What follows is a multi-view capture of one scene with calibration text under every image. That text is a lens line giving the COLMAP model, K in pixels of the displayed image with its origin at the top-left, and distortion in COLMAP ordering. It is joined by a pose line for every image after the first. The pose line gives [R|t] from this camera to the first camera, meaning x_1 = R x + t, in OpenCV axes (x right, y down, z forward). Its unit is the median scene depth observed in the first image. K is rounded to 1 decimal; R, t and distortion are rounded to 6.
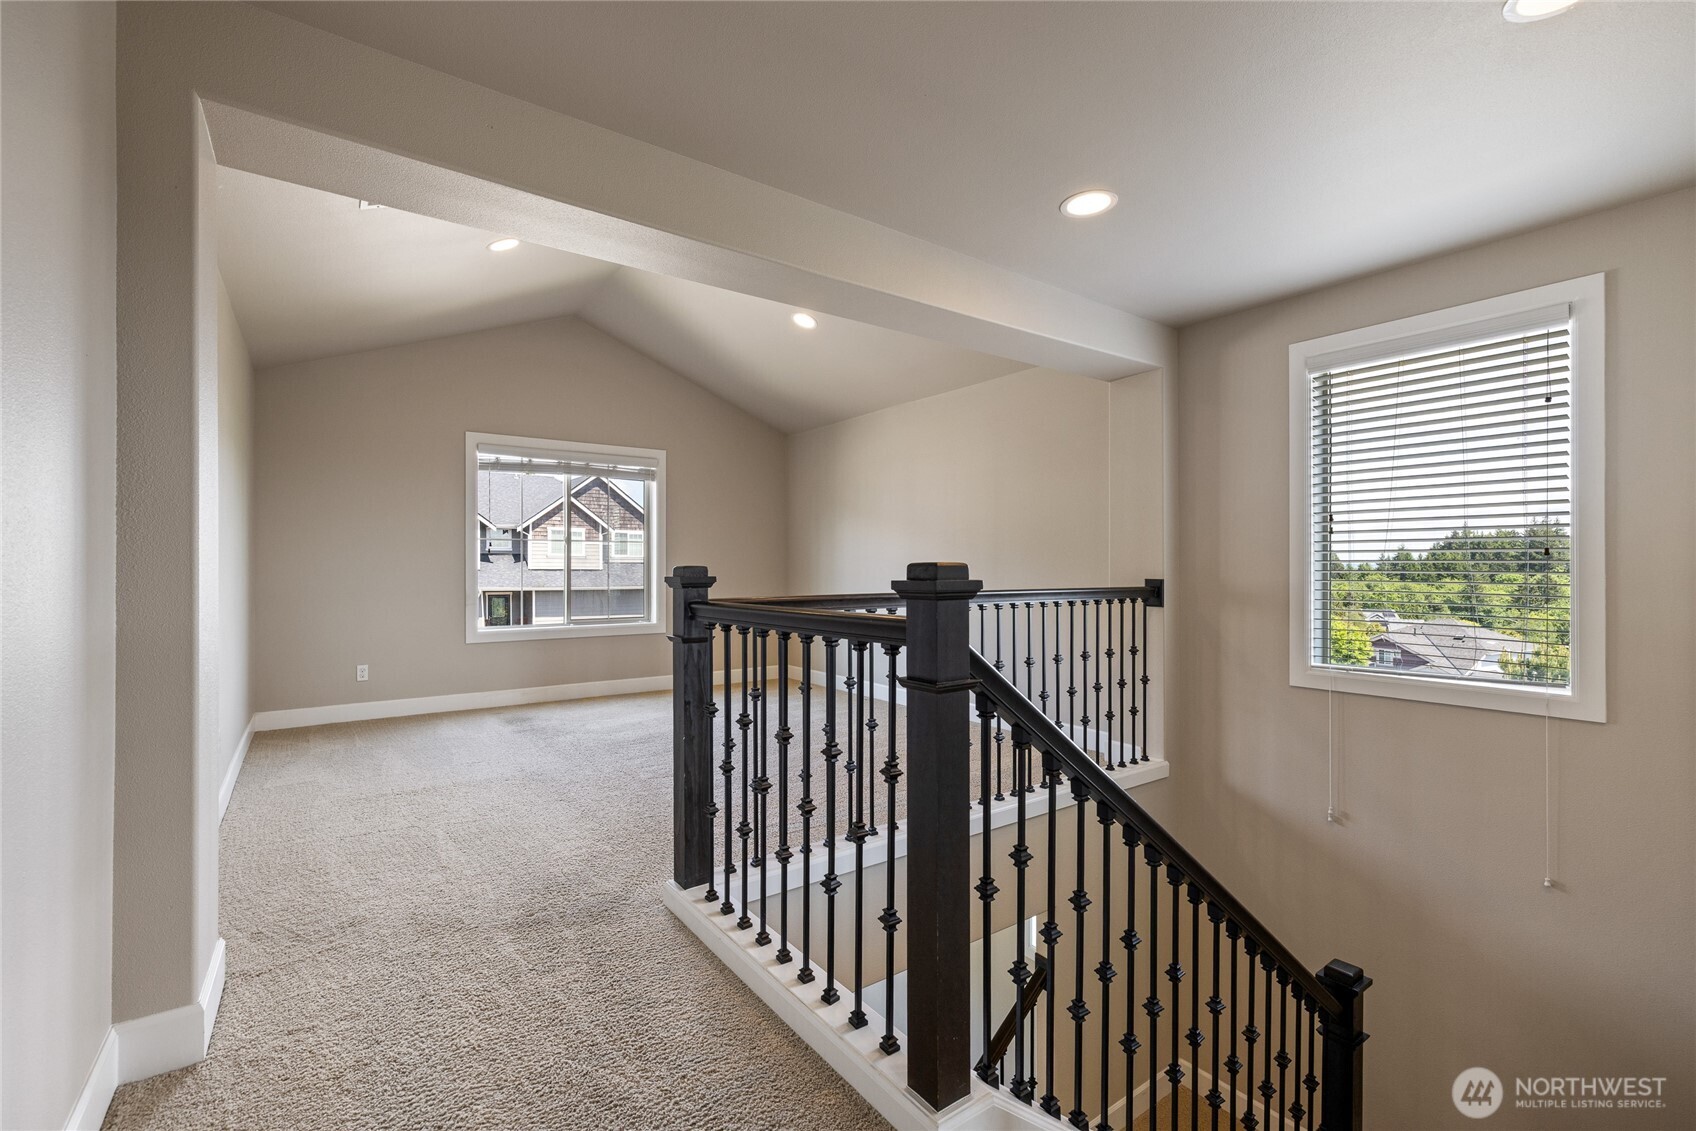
lens RADIAL K [[723.5, 0, 846.6], [0, 723.5, 570.1], [0, 0, 1]] dist [0.005588, 0.000755]
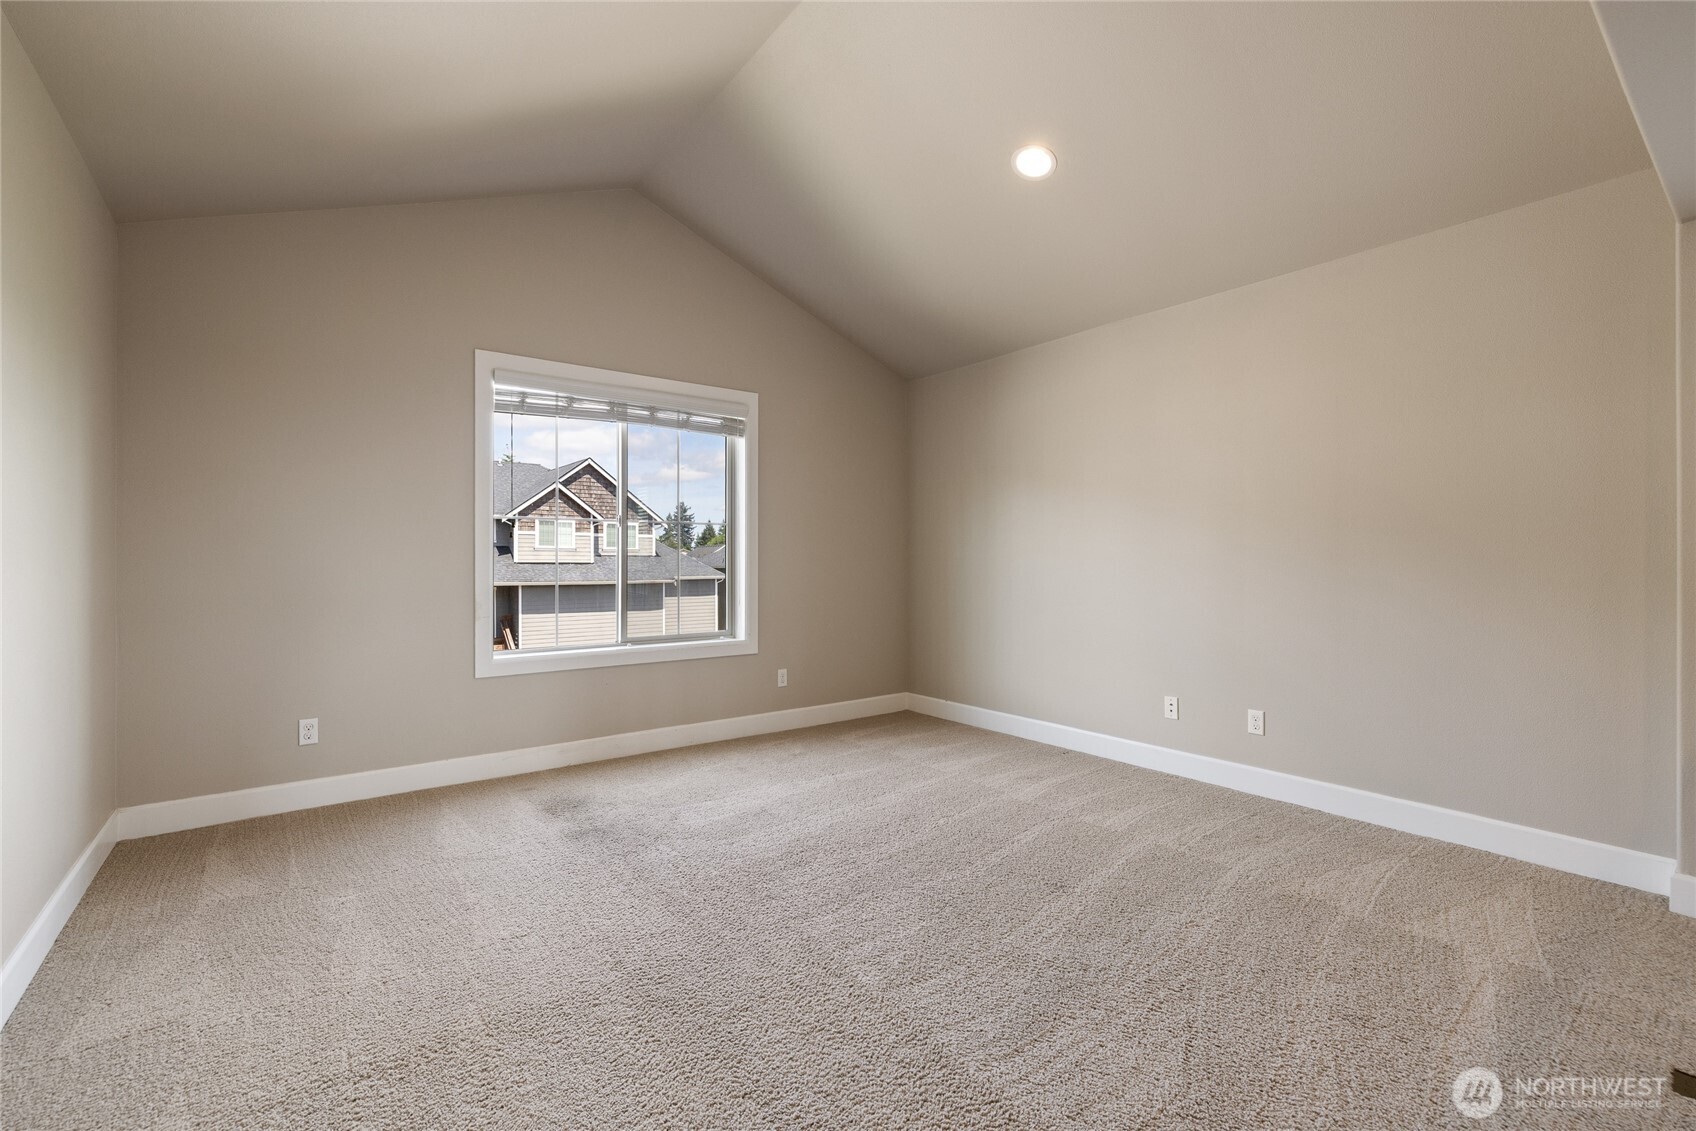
lens RADIAL K [[723.5, 0, 847.5], [0, 723.5, 559.7], [0, 0, 1]] dist [0.005588, 0.000755]
pose [[0.999637, -0.000129, 0.026926, -0.181868], [0.000267, 0.999987, -0.005107, -0.000323], [-0.026925, 0.005112, 0.999624, 0.297272]]
